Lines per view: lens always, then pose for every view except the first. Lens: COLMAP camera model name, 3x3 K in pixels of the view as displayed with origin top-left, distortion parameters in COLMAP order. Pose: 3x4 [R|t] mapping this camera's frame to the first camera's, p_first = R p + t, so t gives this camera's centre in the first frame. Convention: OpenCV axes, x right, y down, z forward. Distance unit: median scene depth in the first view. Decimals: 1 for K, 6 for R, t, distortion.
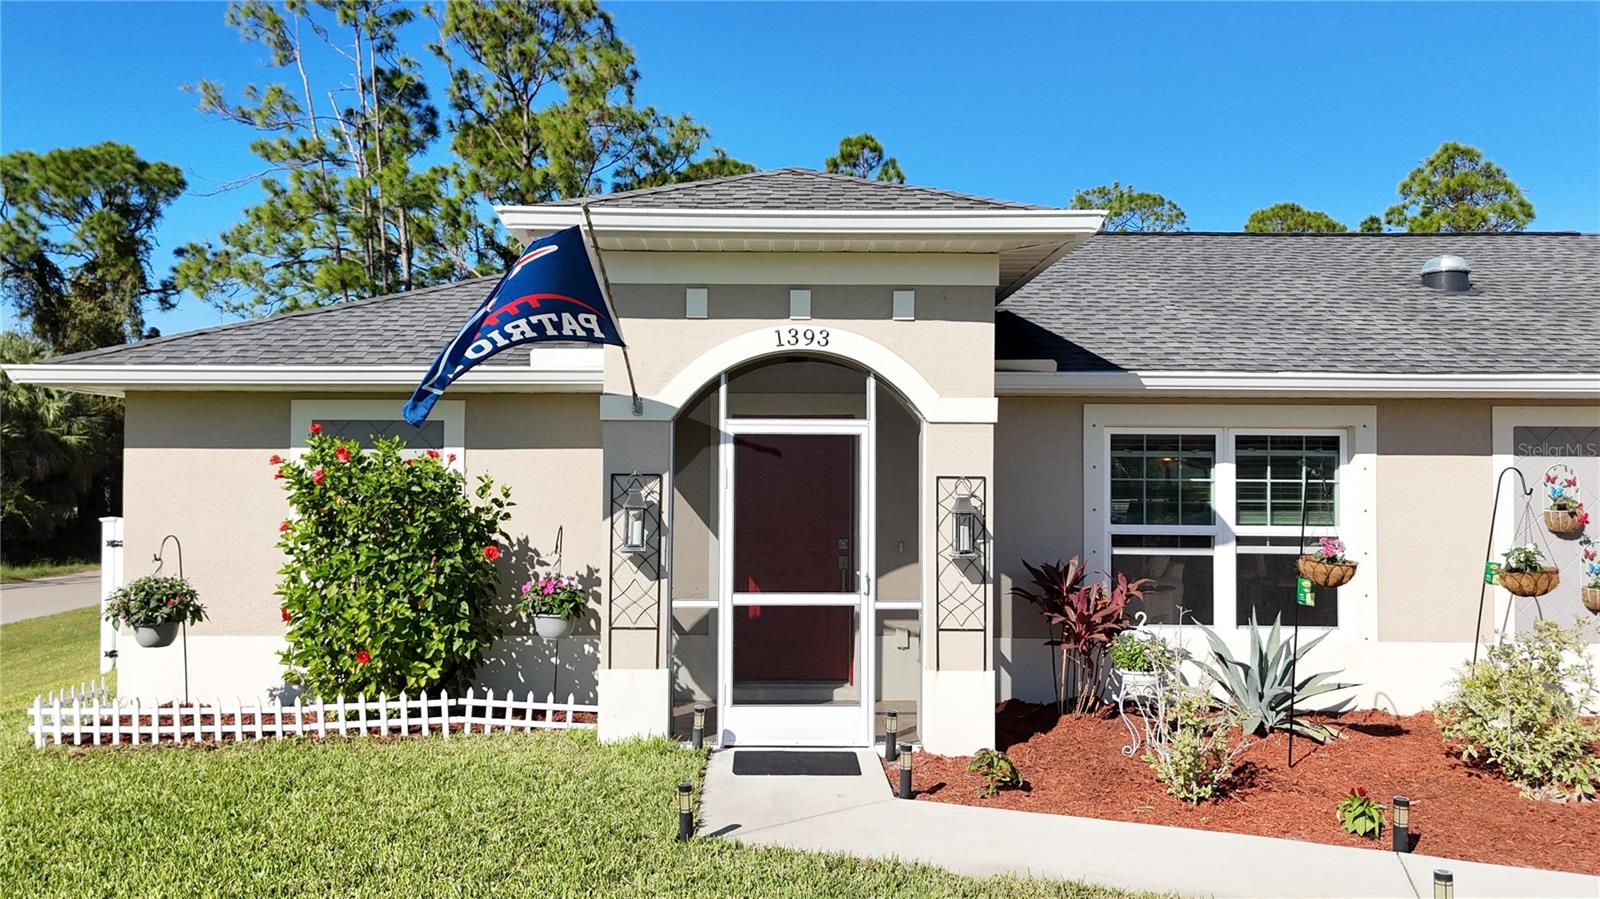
lens RADIAL K [[1182.3, 0, 800.0], [0, 1182.3, 449.5], [0, 0, 1]] dist [0.087544, -0.073477]
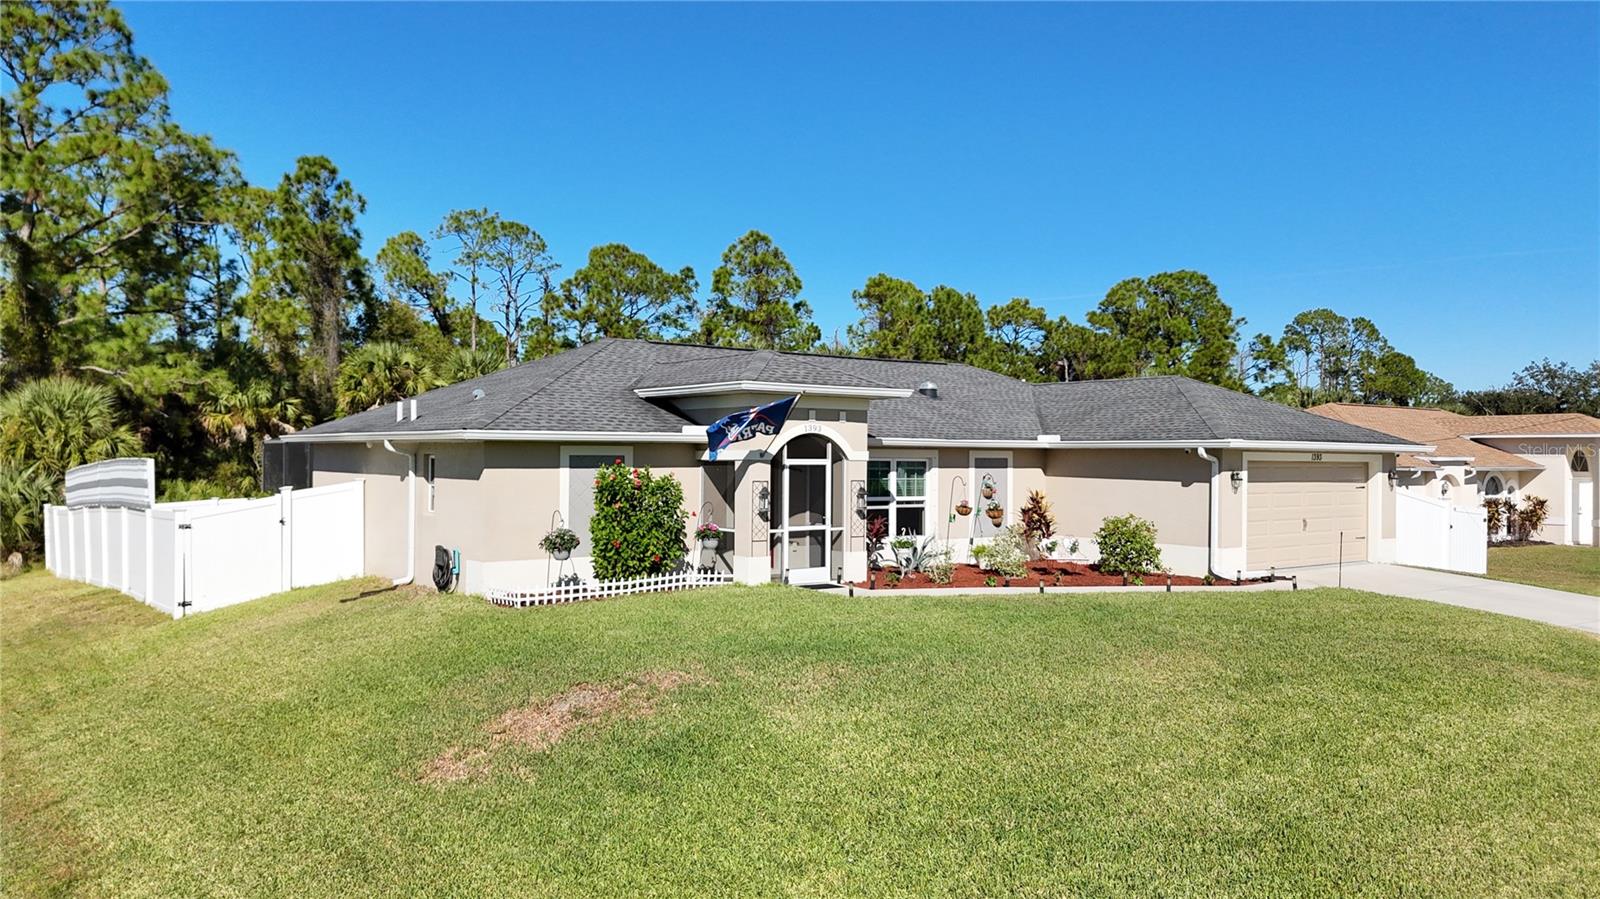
lens RADIAL K [[1194.5, 0, 800.0], [0, 1194.5, 449.5], [0, 0, 1]] dist [0.113159, -0.134655]
pose [[0.805575, 0.003882, 0.592481, -1.334688], [-0.014758, 0.999800, 0.013516, -0.069356], [-0.592310, -0.019632, 0.805471, -0.940989]]
